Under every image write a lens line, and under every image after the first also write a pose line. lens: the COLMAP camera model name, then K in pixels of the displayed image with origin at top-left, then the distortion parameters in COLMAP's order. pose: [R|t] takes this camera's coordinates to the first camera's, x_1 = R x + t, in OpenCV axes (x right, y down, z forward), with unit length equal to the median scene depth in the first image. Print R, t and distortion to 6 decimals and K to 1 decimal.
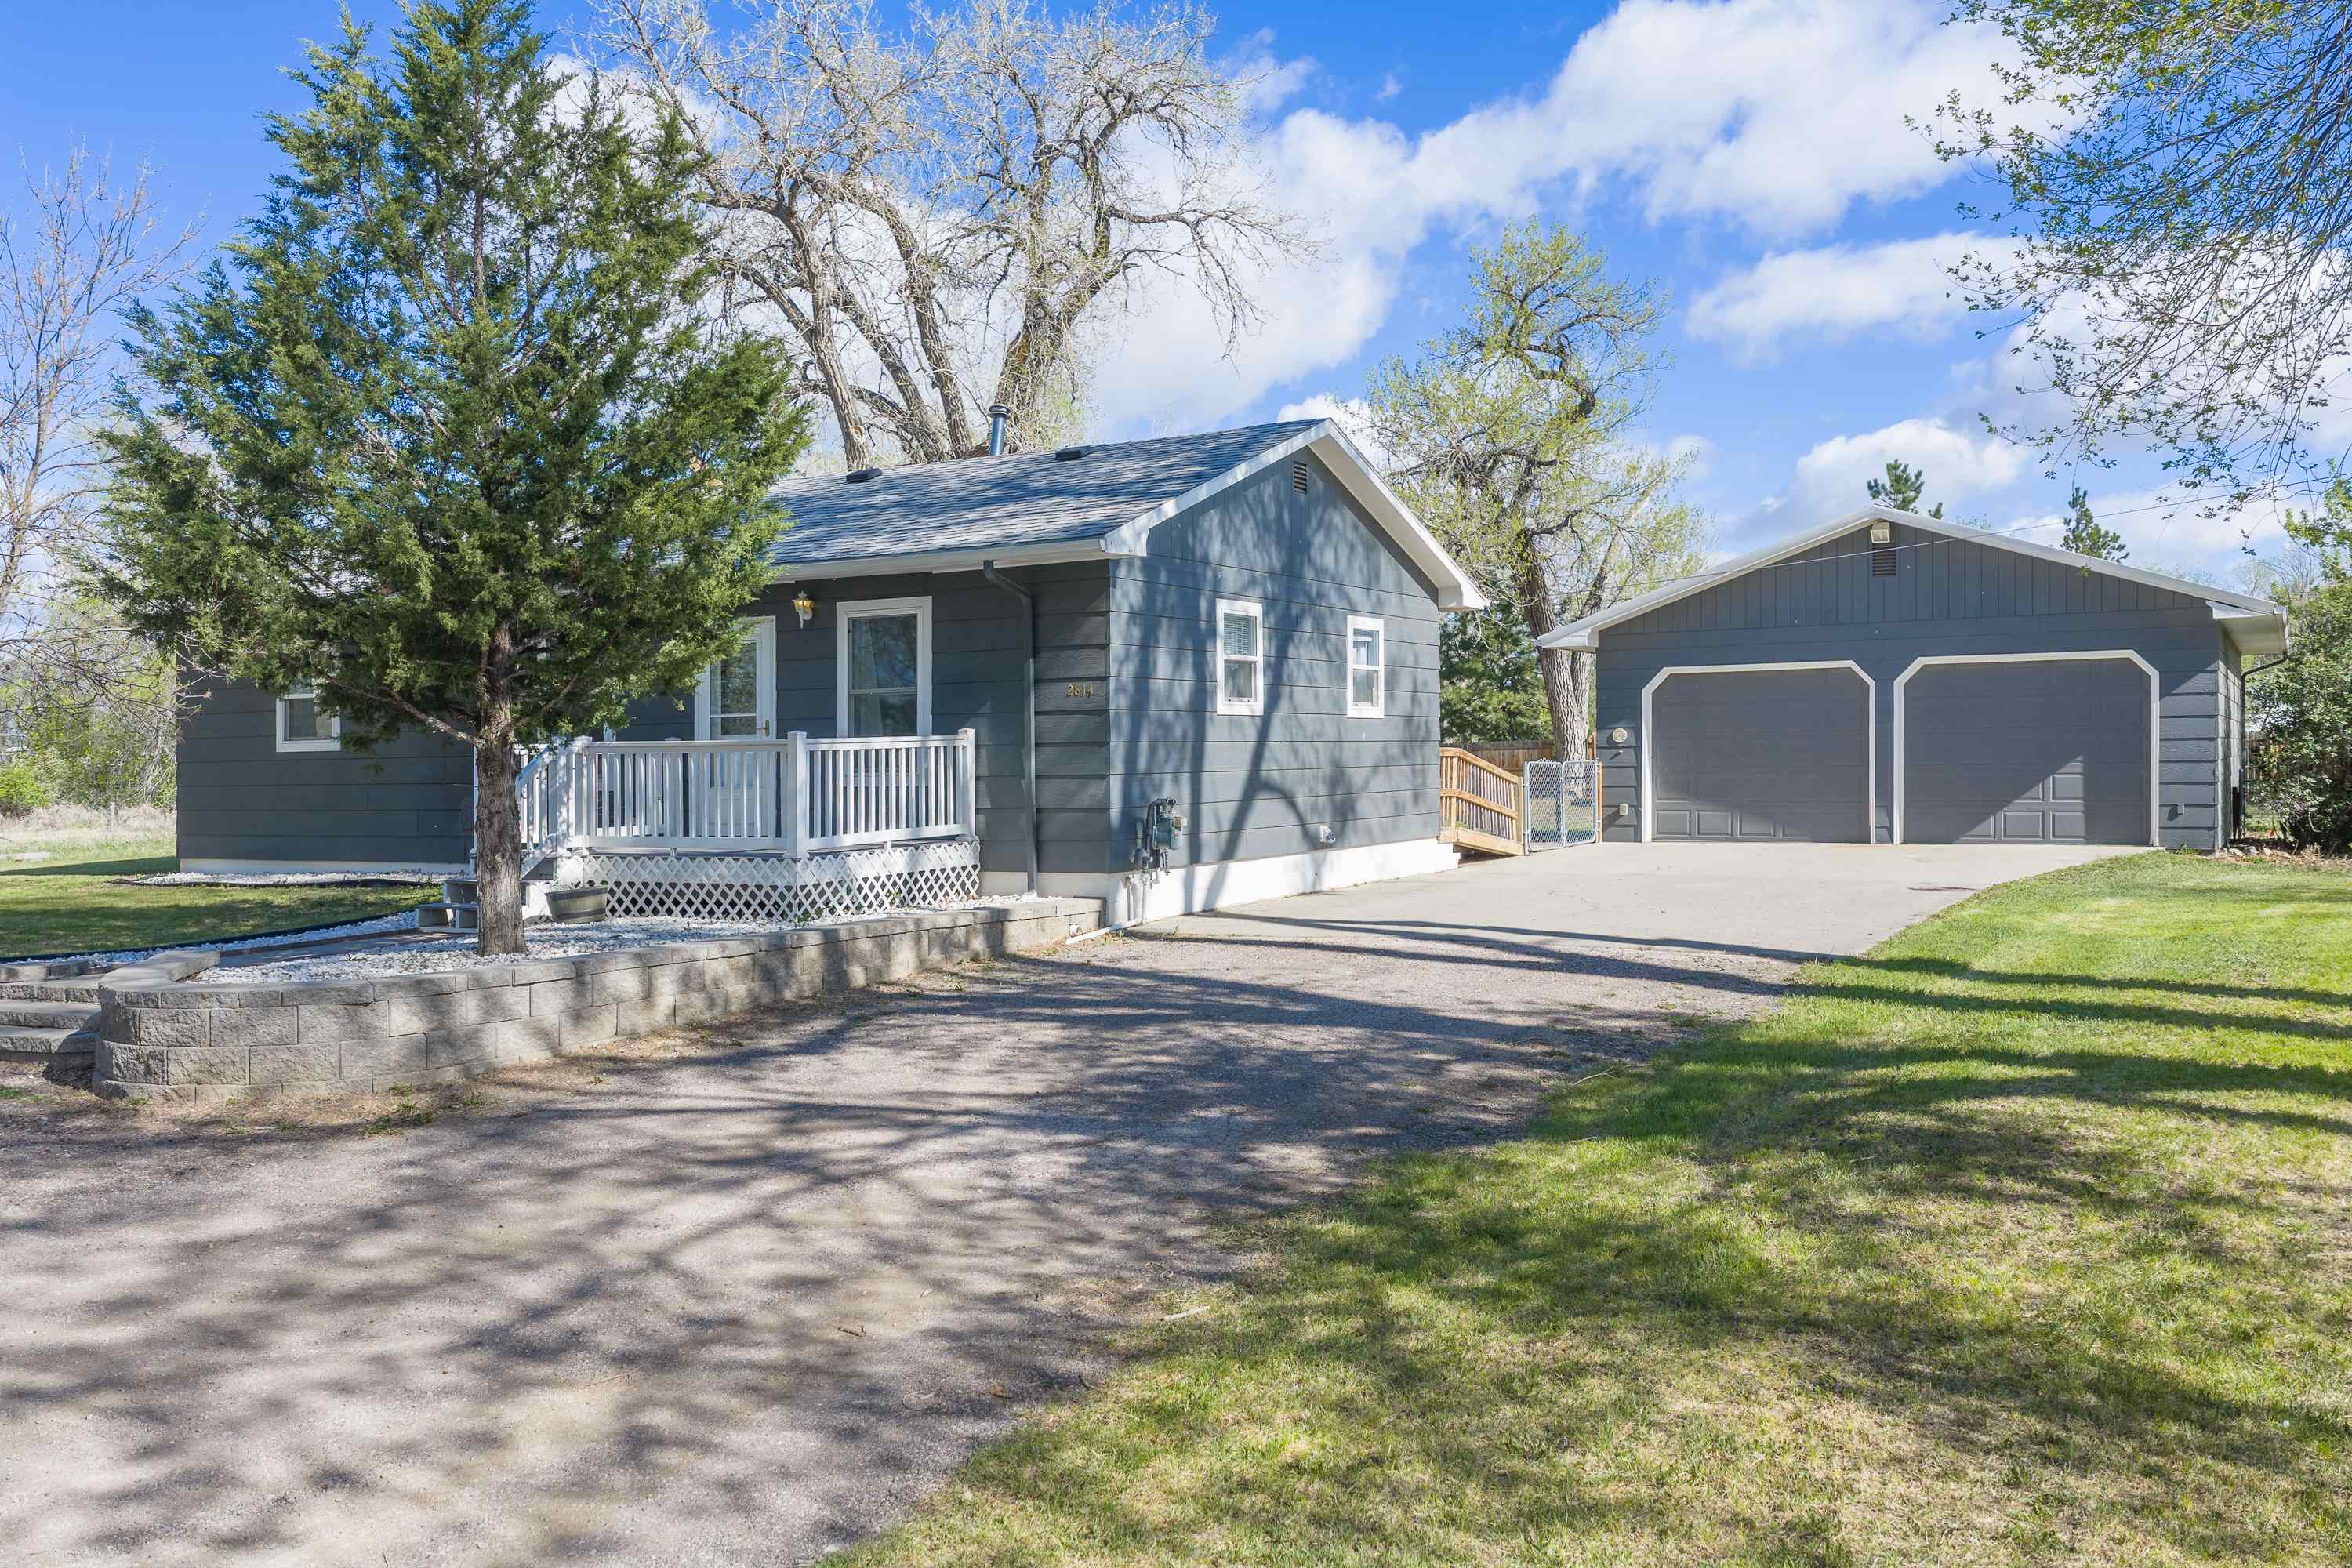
lens RADIAL K [[1945.8, 0, 1176.0], [0, 1945.8, 784.0], [0, 0, 1]] dist [-0.009342, -0.004504]
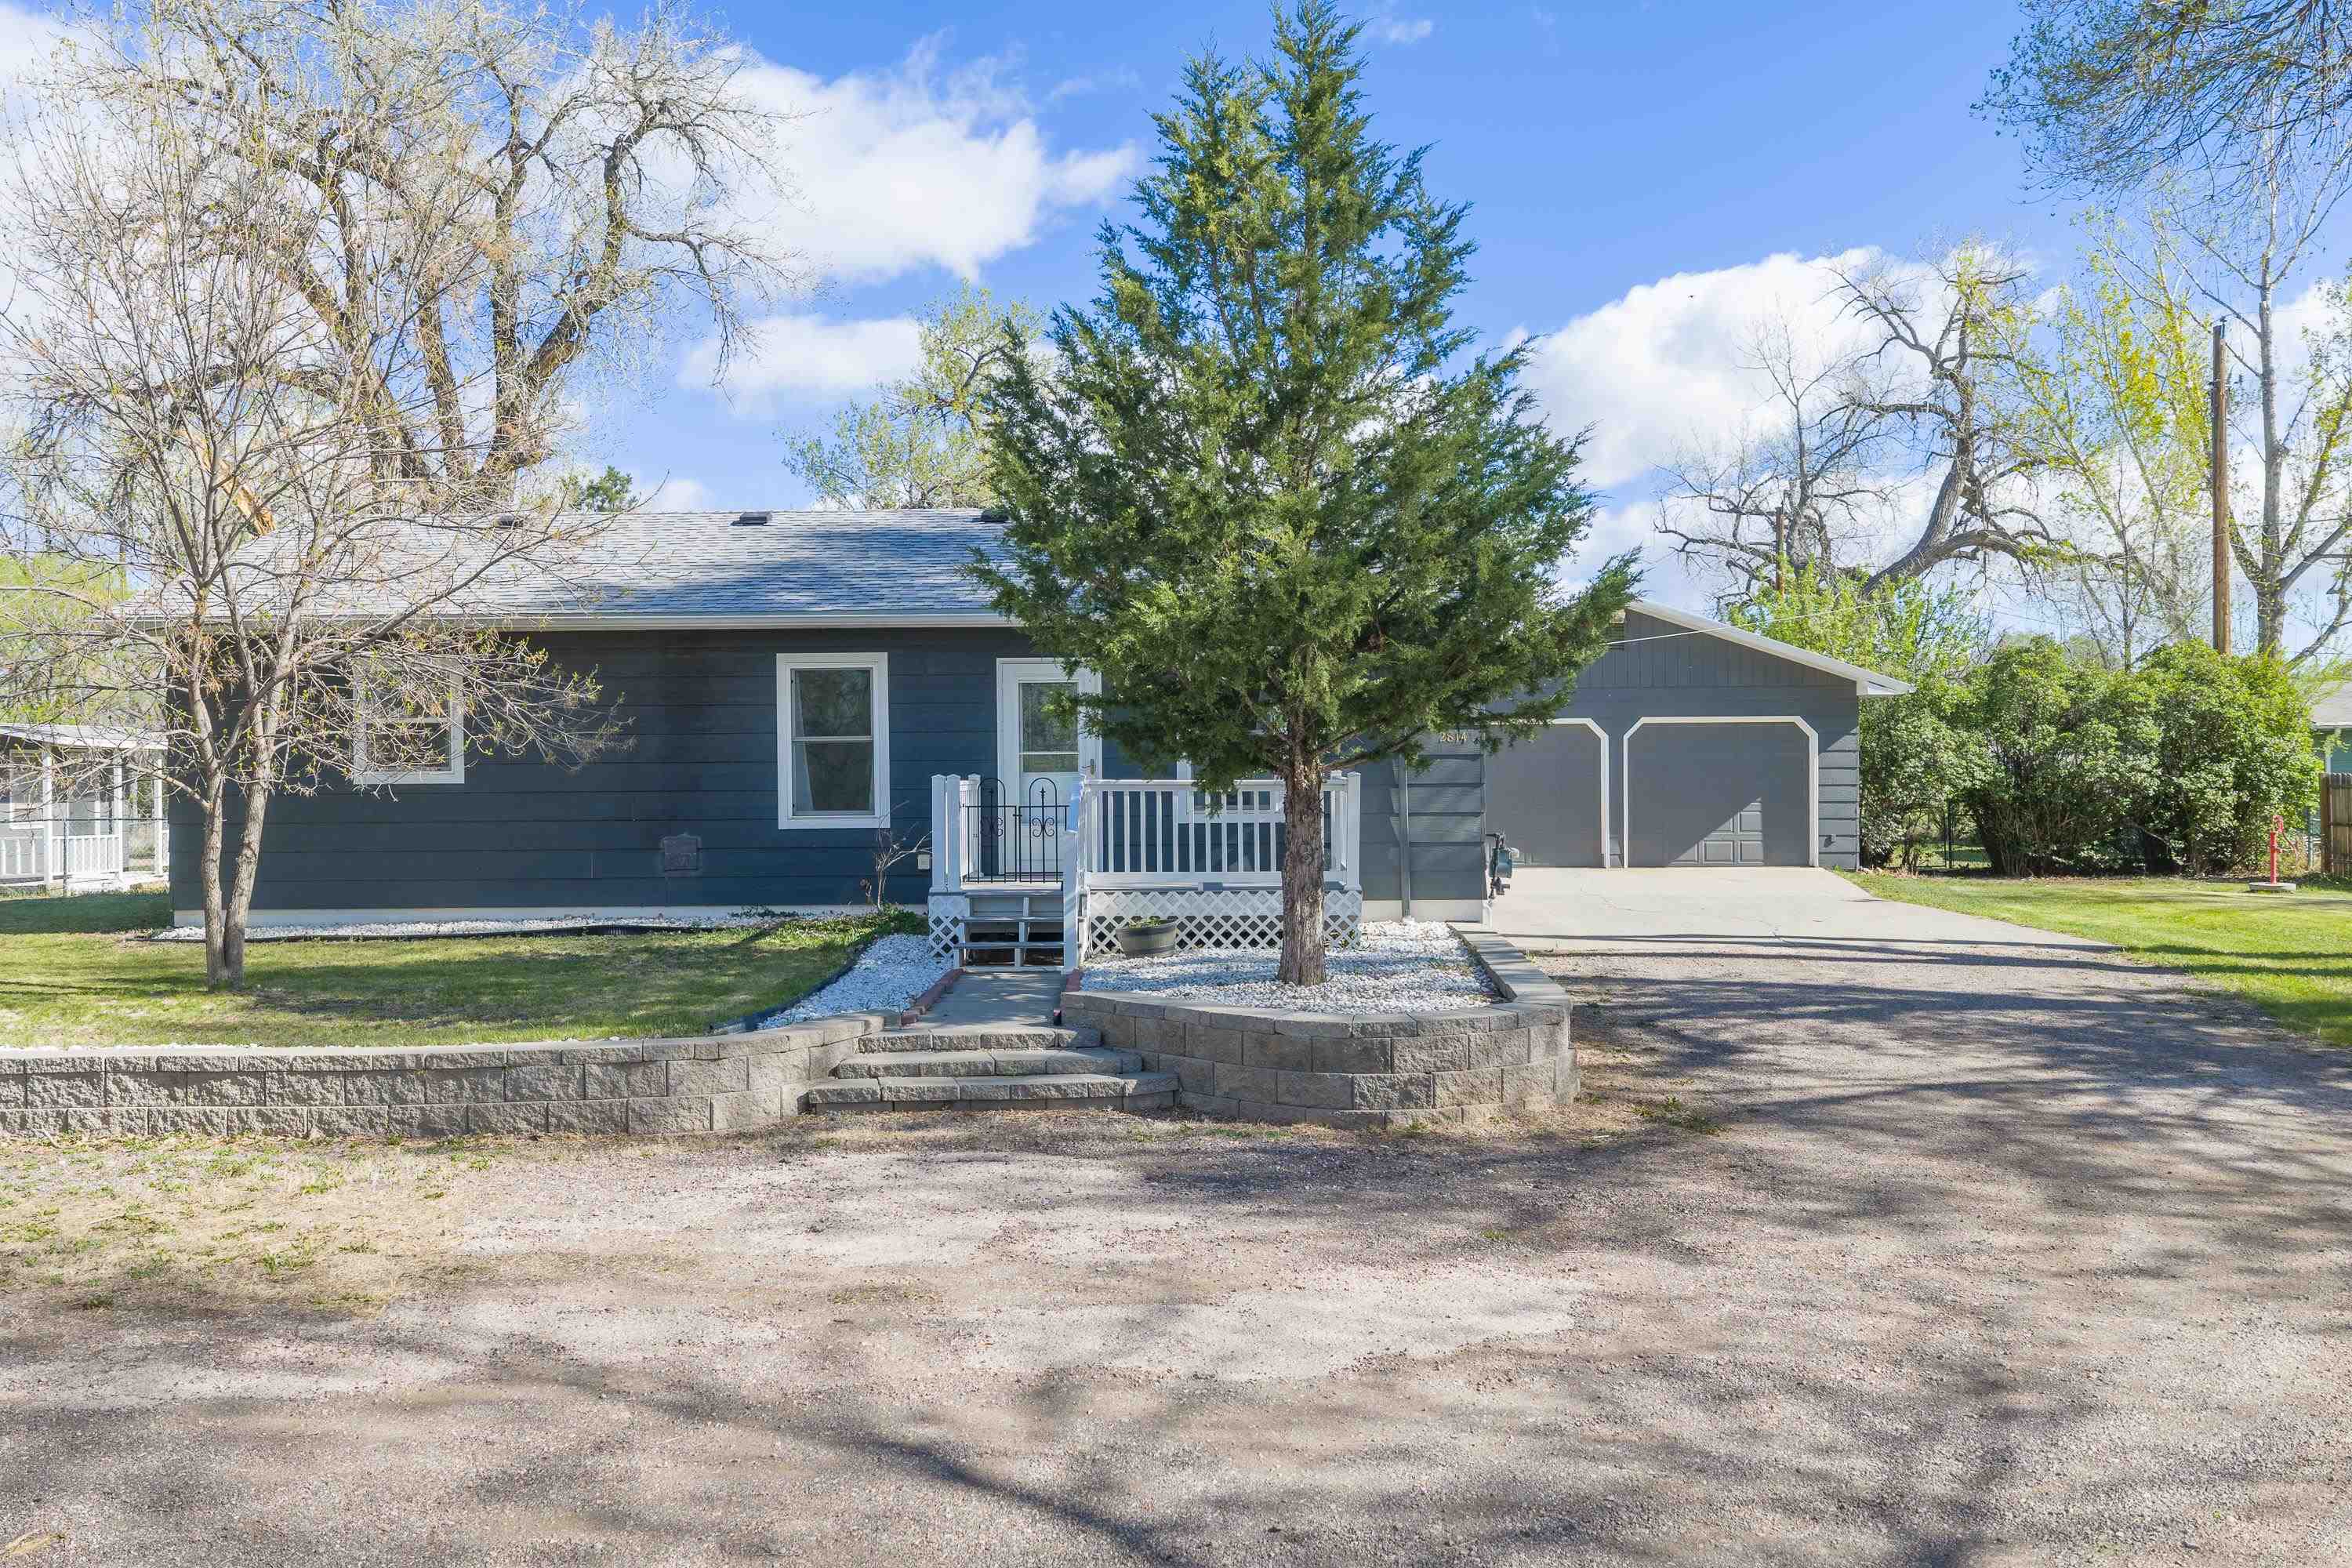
lens RADIAL K [[1945.8, 0, 1176.0], [0, 1945.8, 784.0], [0, 0, 1]] dist [-0.009342, -0.004504]
pose [[0.875464, 0.008152, 0.483215, -0.504303], [0.000320, 0.999848, -0.017447, -0.001122], [-0.483283, 0.015429, 0.875328, 0.061265]]
